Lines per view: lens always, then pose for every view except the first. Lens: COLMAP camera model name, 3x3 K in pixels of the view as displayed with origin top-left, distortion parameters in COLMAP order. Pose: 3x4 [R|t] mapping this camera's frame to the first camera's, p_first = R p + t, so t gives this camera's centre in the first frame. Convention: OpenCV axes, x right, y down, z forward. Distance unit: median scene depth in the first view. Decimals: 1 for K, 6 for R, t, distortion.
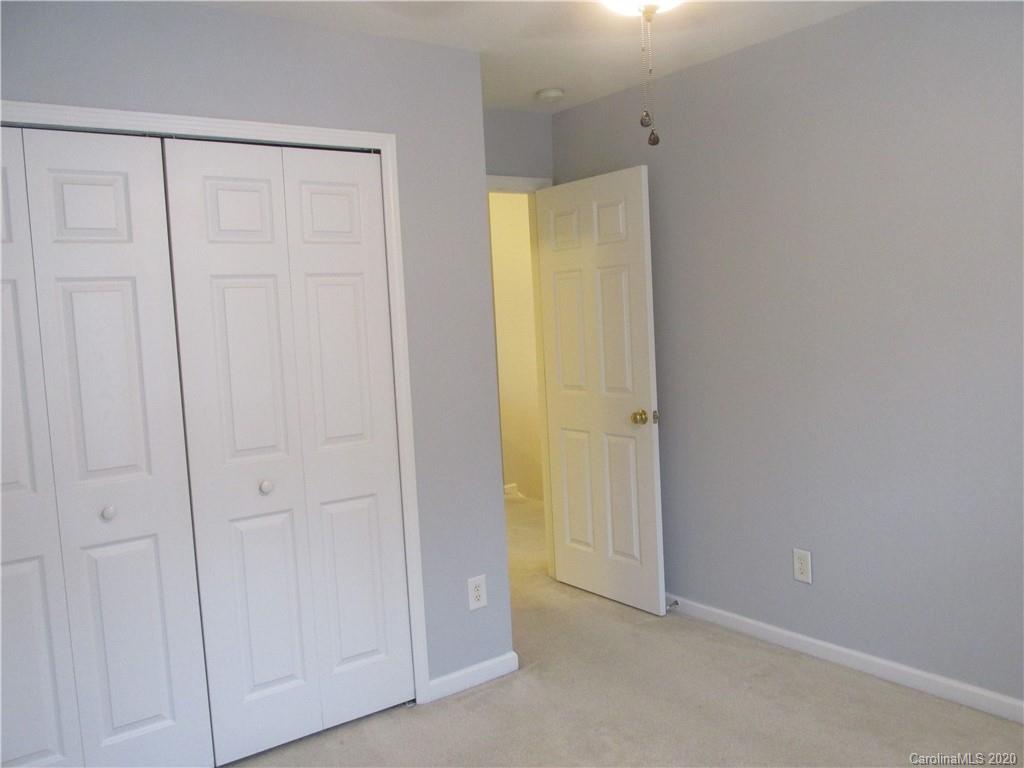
lens RADIAL K [[864.7, 0, 505.6], [0, 864.7, 380.0], [0, 0, 1]] dist [0.000670, -0.016530]
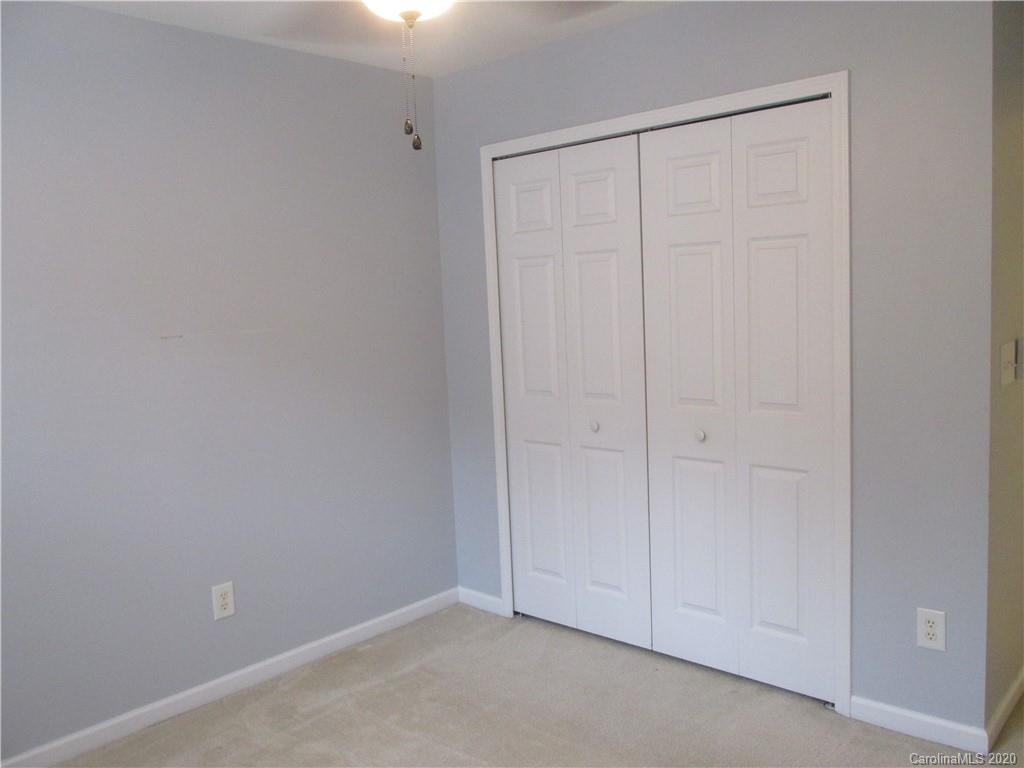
lens RADIAL K [[864.7, 0, 505.7], [0, 864.7, 388.0], [0, 0, 1]] dist [0.000670, -0.016530]
pose [[0.197735, 0.147102, -0.969155, 0.740736], [-0.043382, 0.989021, 0.141266, -0.082214], [0.979295, 0.014111, 0.201946, 0.531458]]
